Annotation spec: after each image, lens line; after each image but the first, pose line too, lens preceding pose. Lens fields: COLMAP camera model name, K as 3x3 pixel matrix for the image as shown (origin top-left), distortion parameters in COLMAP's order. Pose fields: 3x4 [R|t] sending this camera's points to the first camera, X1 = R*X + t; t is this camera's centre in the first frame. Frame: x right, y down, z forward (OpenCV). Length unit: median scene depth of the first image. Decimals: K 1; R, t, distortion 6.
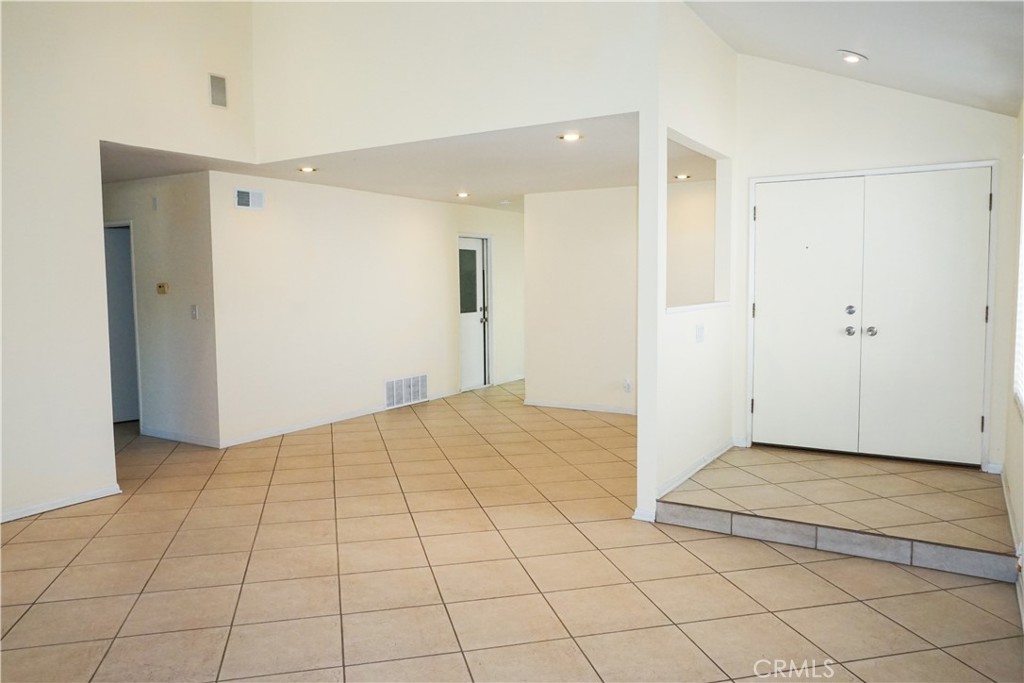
lens RADIAL K [[746.9, 0, 512.0], [0, 746.9, 337.8], [0, 0, 1]] dist [-0.050553, 0.032992]
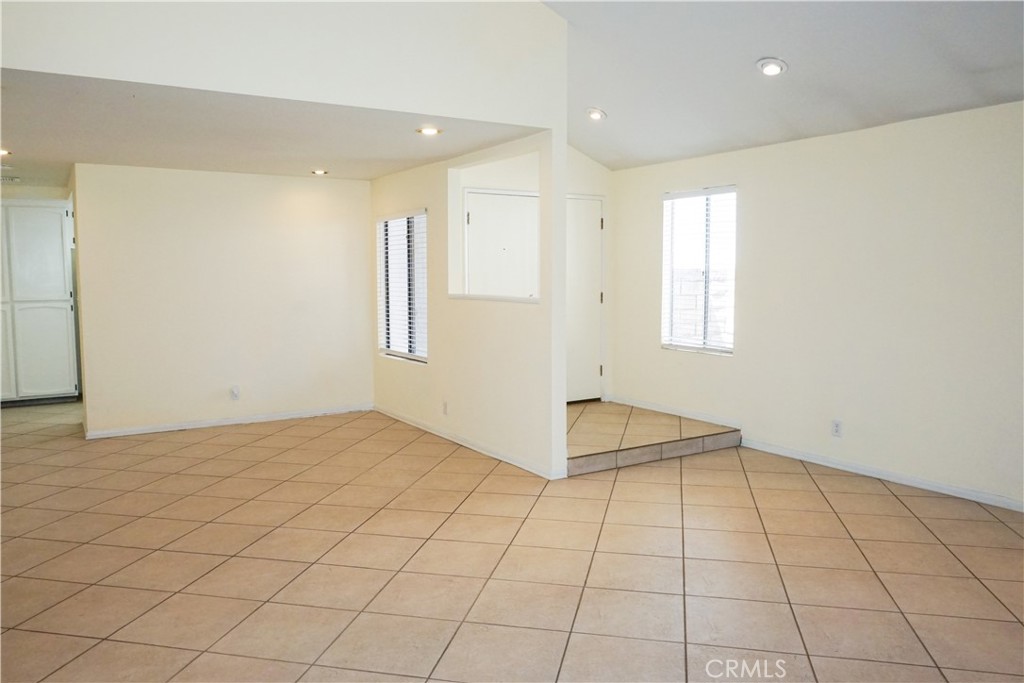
lens RADIAL K [[746.9, 0, 509.9], [0, 746.9, 341.6], [0, 0, 1]] dist [-0.050553, 0.032992]
pose [[0.442626, -0.076077, 0.893474, -0.723946], [0.068999, 0.996330, 0.050652, -0.029229], [-0.894048, 0.039229, 0.446250, 0.430126]]
